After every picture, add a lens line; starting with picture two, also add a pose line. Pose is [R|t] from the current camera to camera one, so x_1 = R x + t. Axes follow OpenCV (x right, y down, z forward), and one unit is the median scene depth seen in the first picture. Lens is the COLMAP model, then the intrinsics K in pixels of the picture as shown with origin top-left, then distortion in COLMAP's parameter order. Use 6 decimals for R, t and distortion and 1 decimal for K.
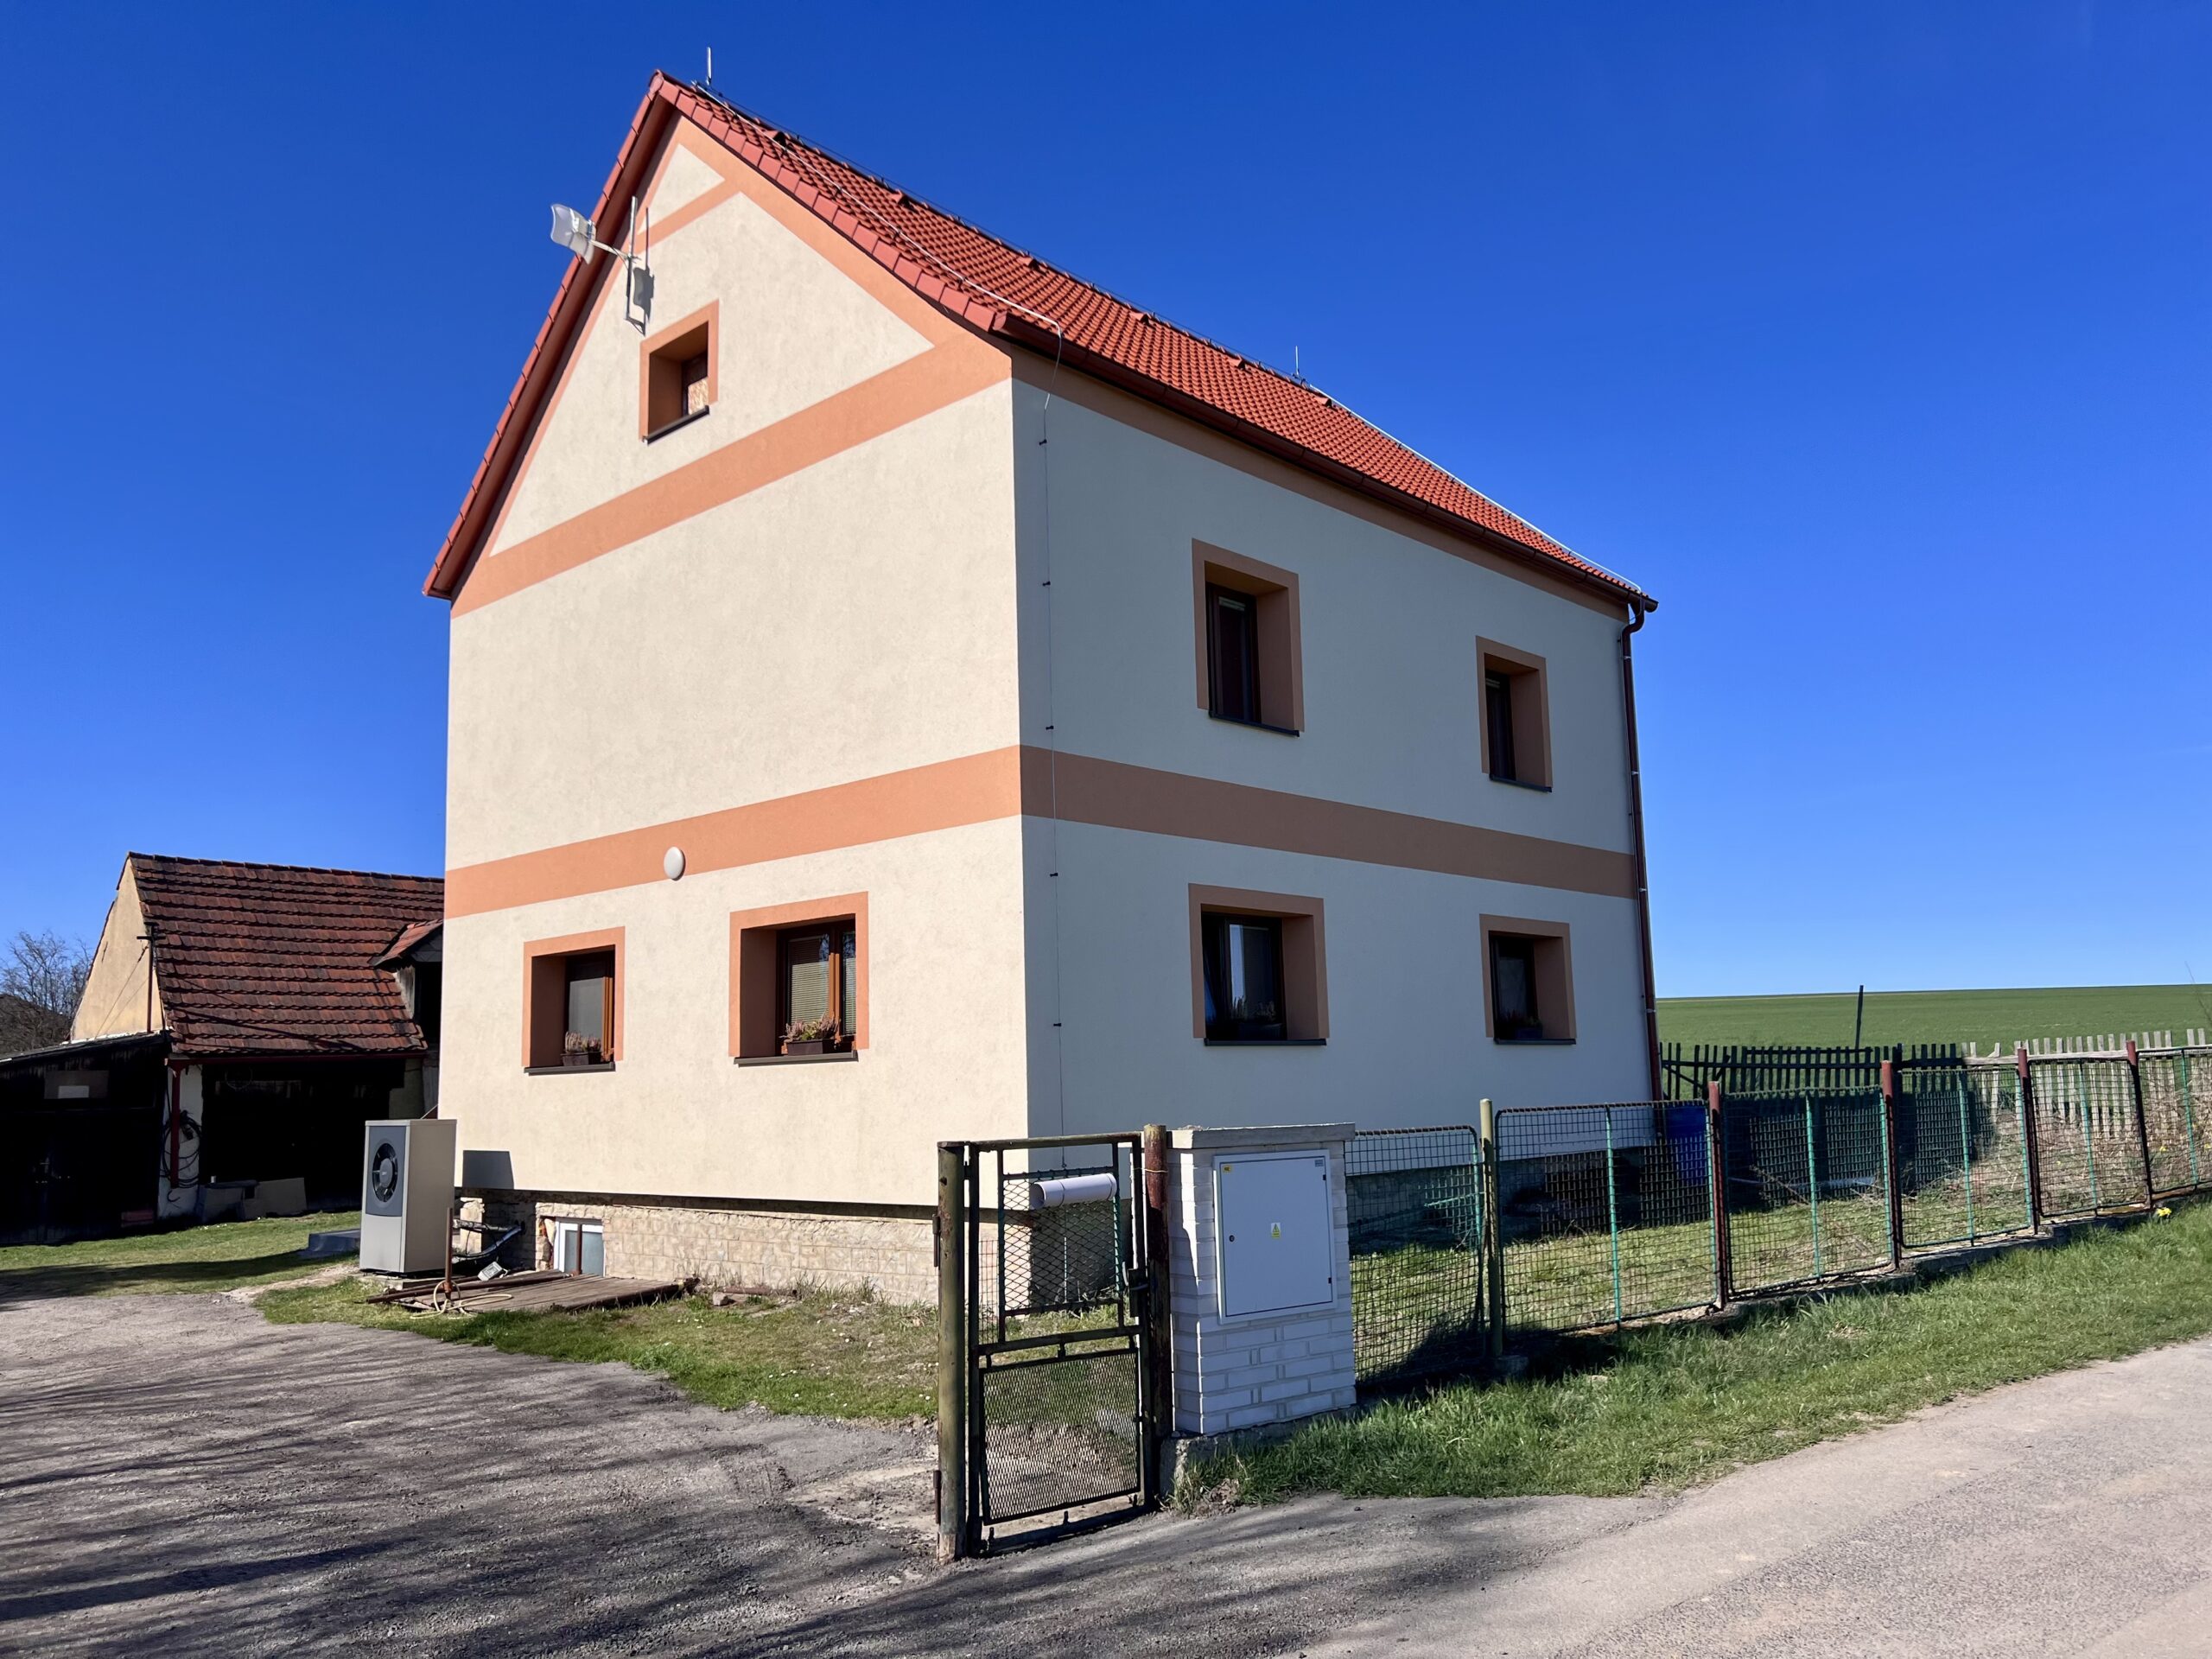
lens RADIAL K [[1652.5, 0, 1106.0], [0, 1652.5, 829.5], [0, 0, 1]] dist [0.066872, -0.089285]
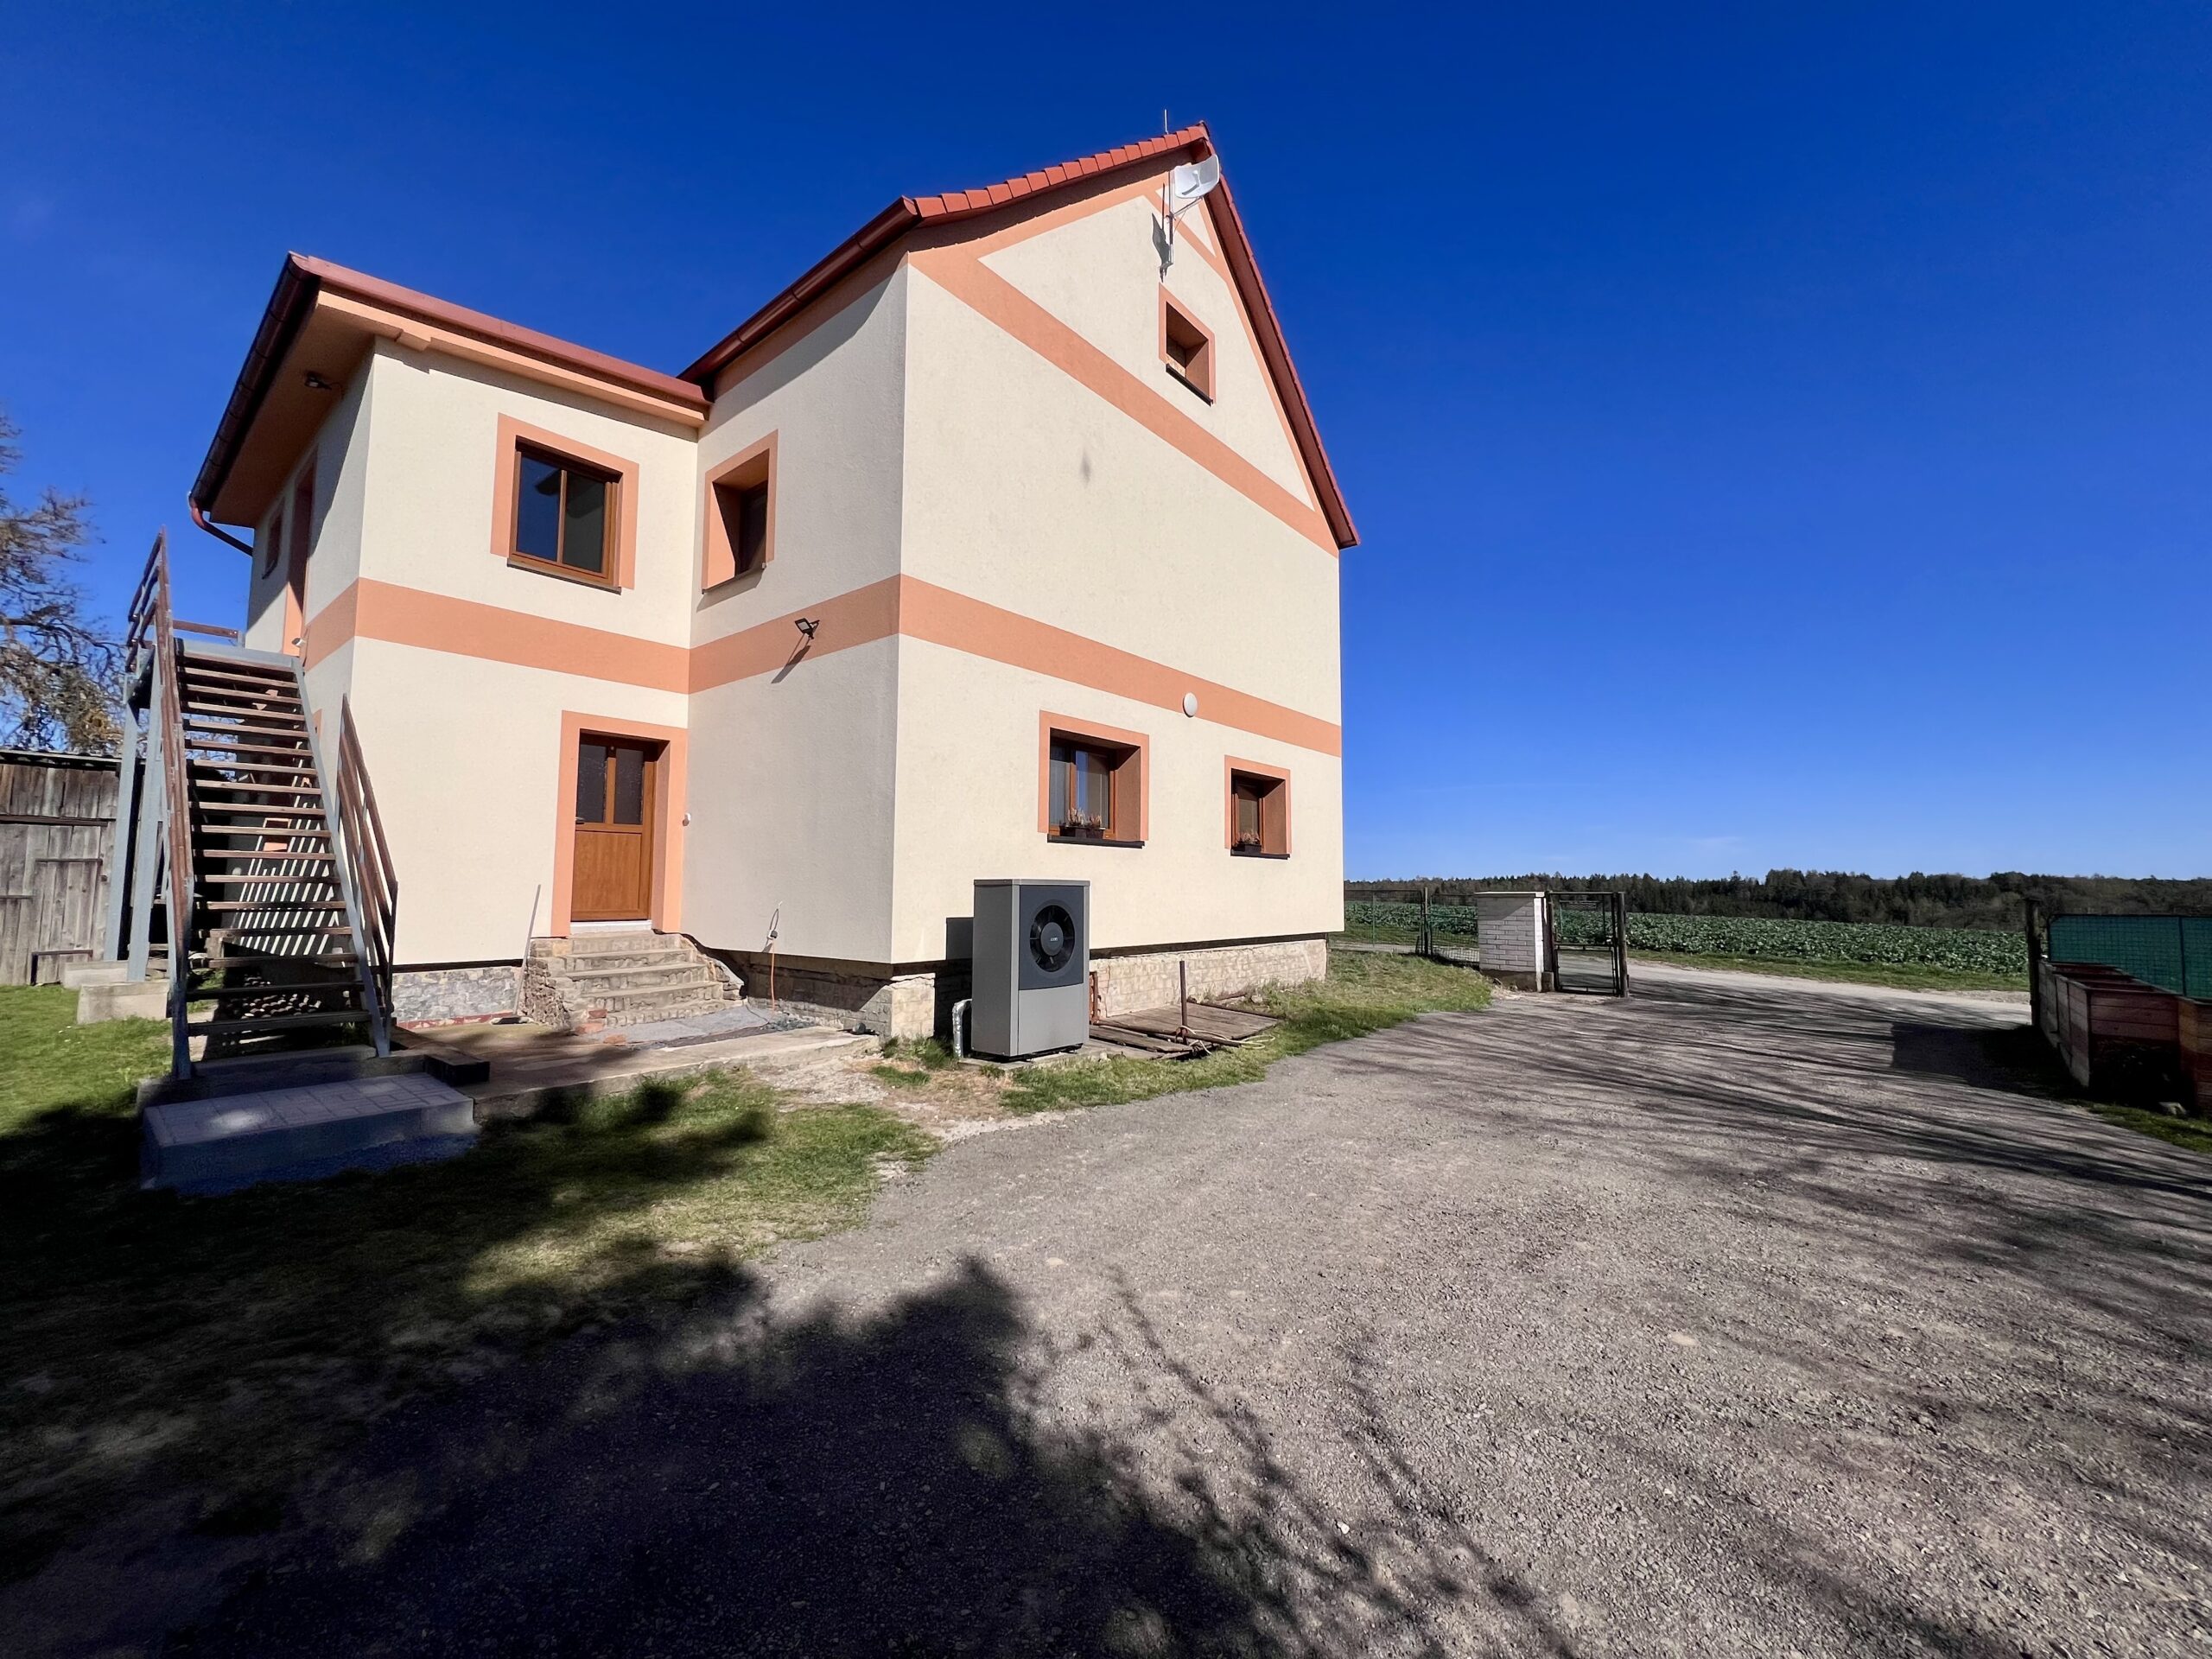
lens RADIAL K [[884.6, 0, 1100.8], [0, 884.6, 823.1], [0, 0, 1]] dist [-0.001825, 0.000661]
pose [[-0.057701, 0.101464, 0.993164, -0.960825], [-0.154378, 0.981949, -0.109287, 0.205281], [-0.986325, -0.159629, -0.040996, 1.071011]]
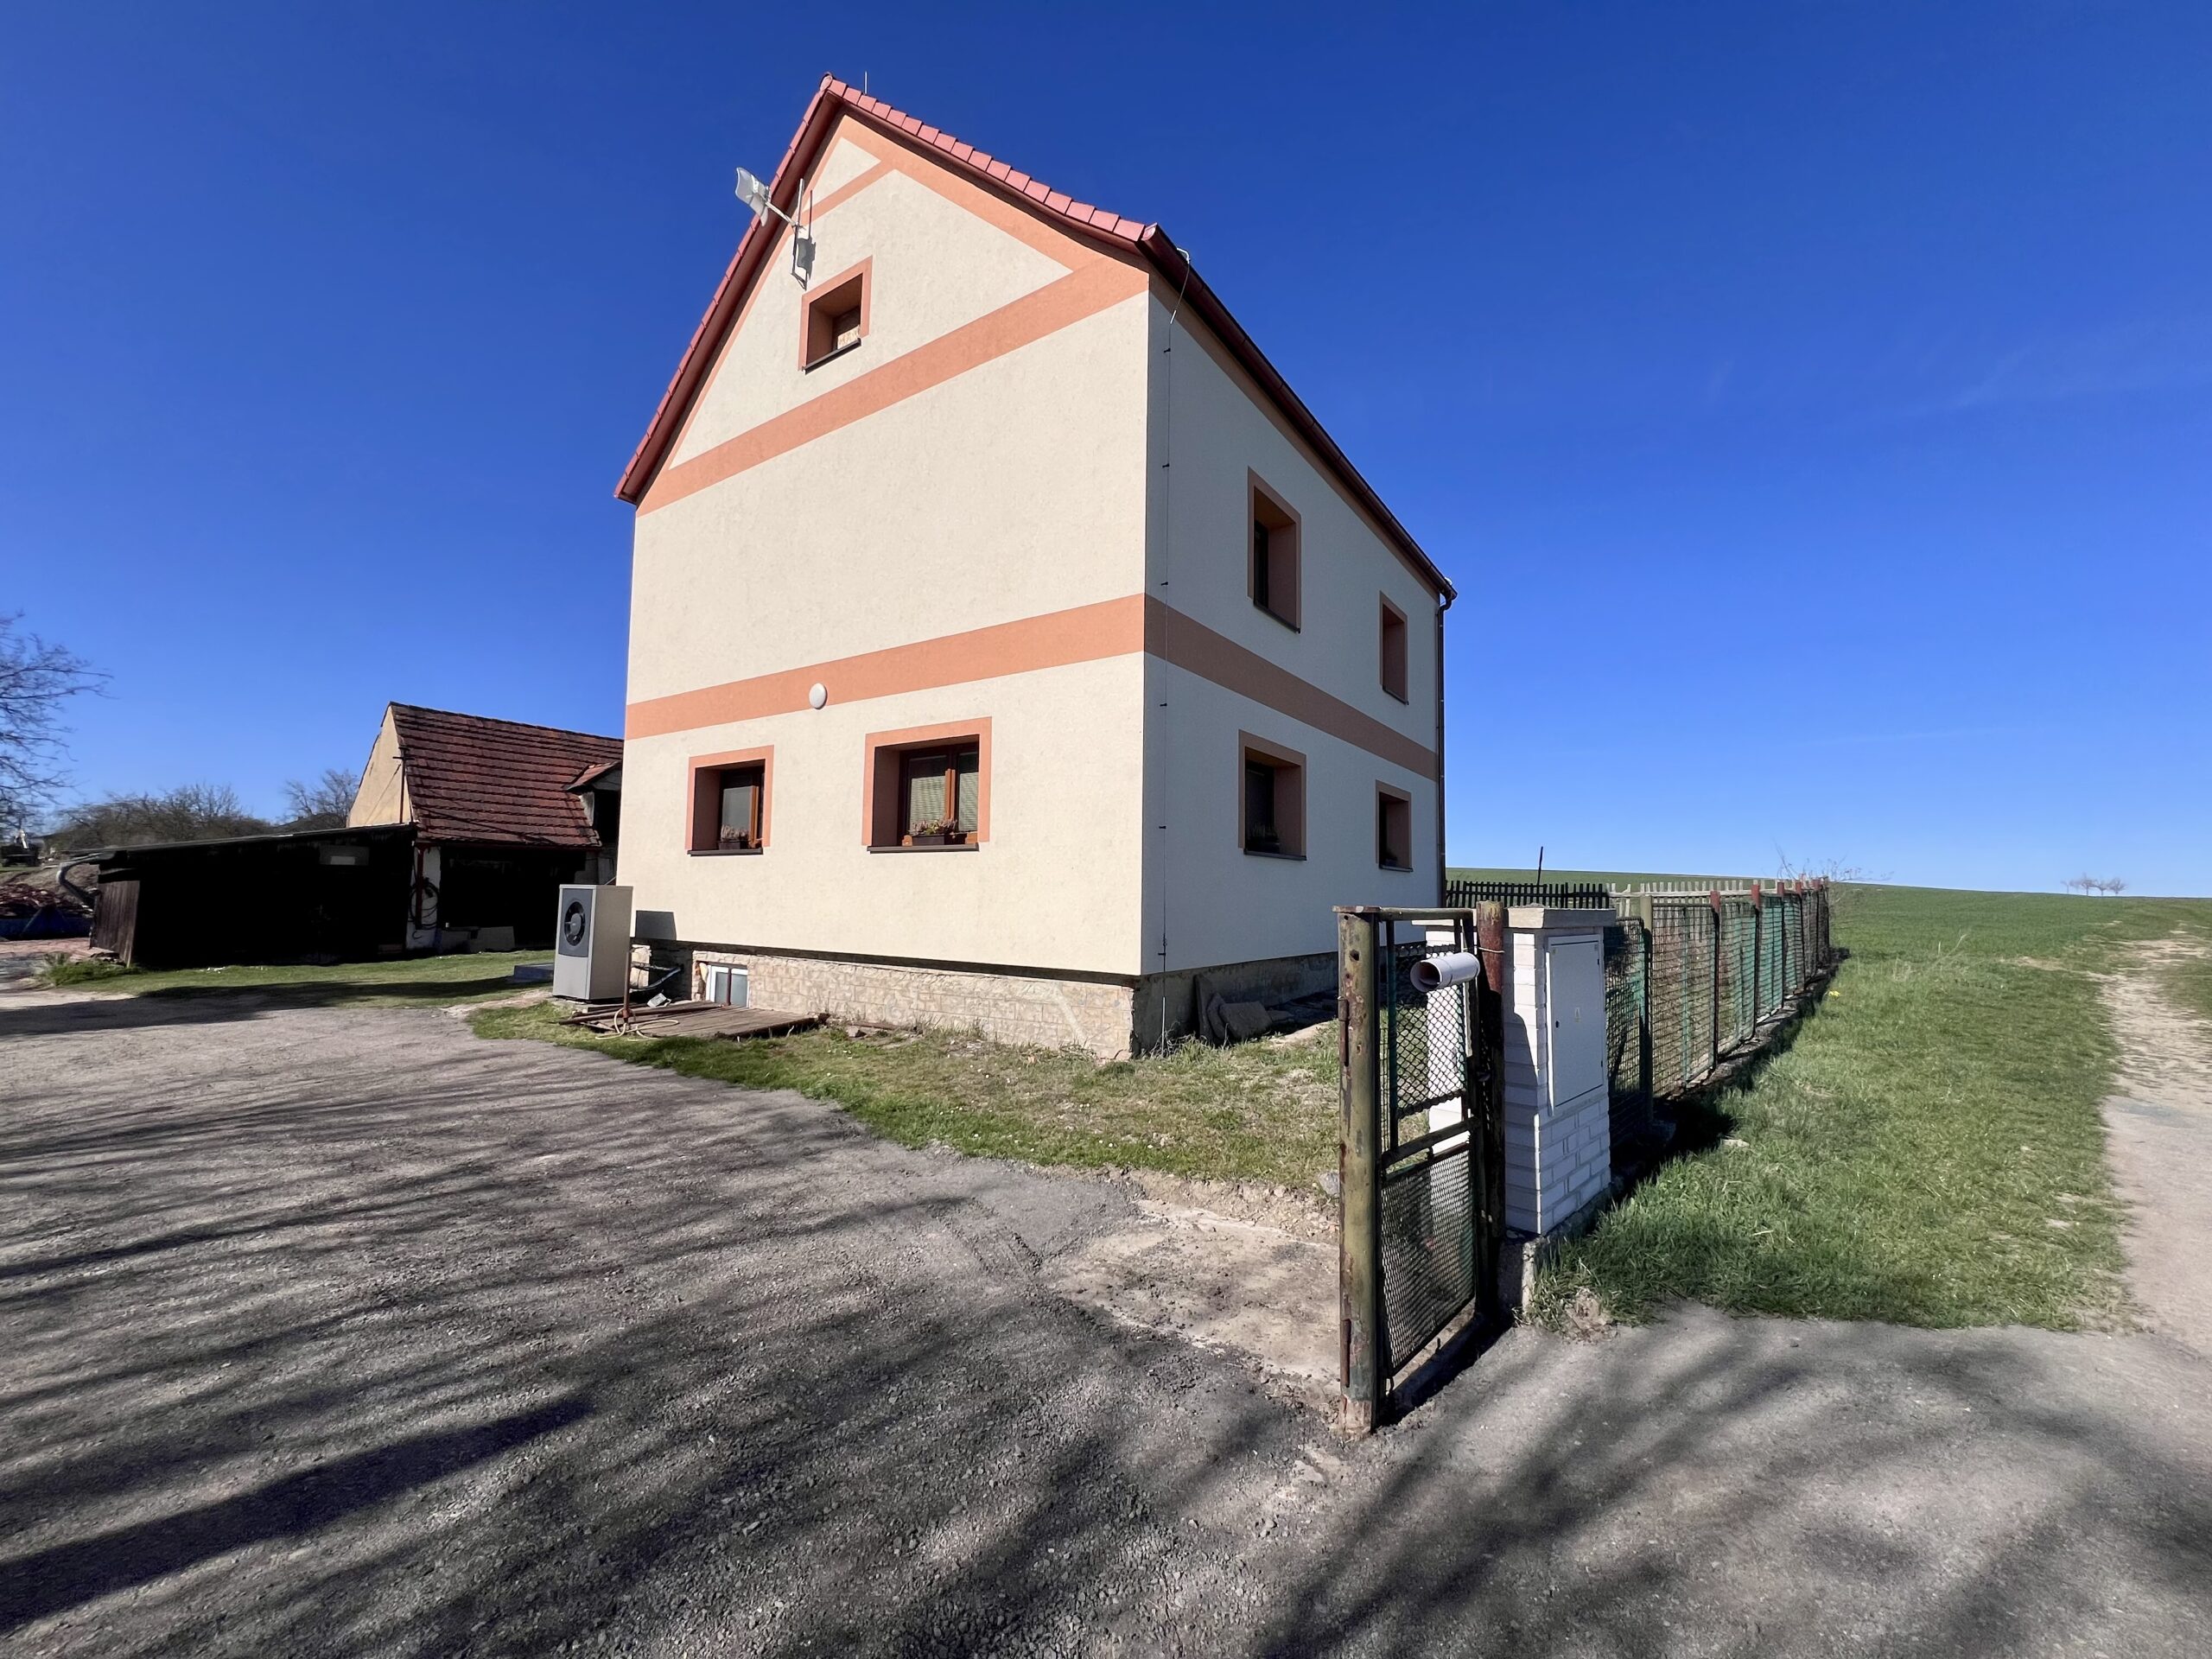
lens RADIAL K [[884.6, 0, 1100.8], [0, 884.6, 823.1], [0, 0, 1]] dist [-0.001825, 0.000661]
pose [[0.989479, 0.053695, 0.134340, -0.128023], [-0.062593, 0.996055, 0.062904, 0.060633], [-0.130432, -0.070651, 0.988937, 0.281097]]
